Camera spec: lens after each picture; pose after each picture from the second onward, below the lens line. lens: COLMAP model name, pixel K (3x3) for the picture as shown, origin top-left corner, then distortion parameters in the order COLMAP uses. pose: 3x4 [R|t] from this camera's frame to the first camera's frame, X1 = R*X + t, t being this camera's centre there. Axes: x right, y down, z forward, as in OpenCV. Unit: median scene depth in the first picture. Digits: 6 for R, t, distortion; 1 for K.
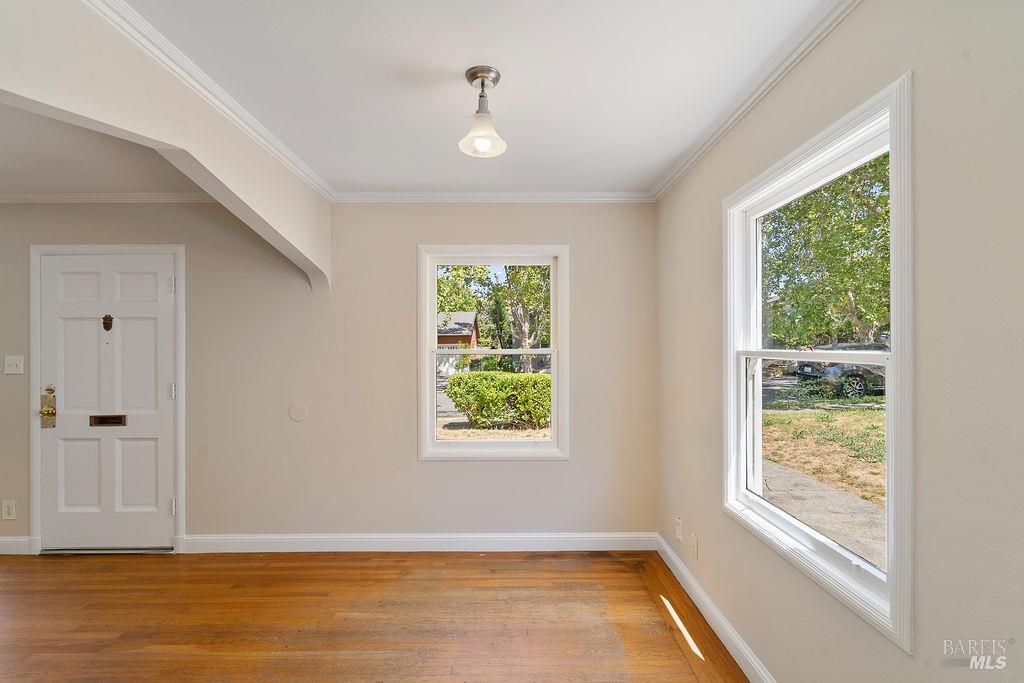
lens RADIAL K [[465.1, 0, 511.5], [0, 465.1, 345.2], [0, 0, 1]] dist [0.000269, 0.000228]
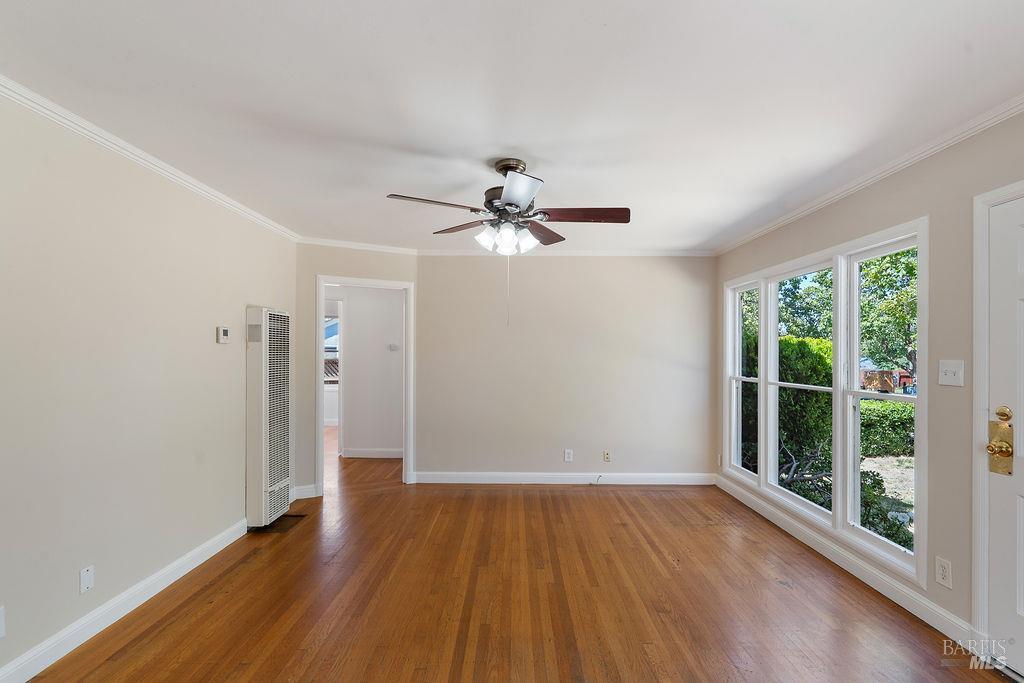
lens RADIAL K [[465.1, 0, 511.5], [0, 465.1, 345.2], [0, 0, 1]] dist [0.000269, 0.000228]
pose [[-0.009092, -0.003557, -0.999952, -0.354417], [-0.005876, 0.999977, -0.003503, 0.008080], [0.999941, 0.005844, -0.009113, 0.338269]]
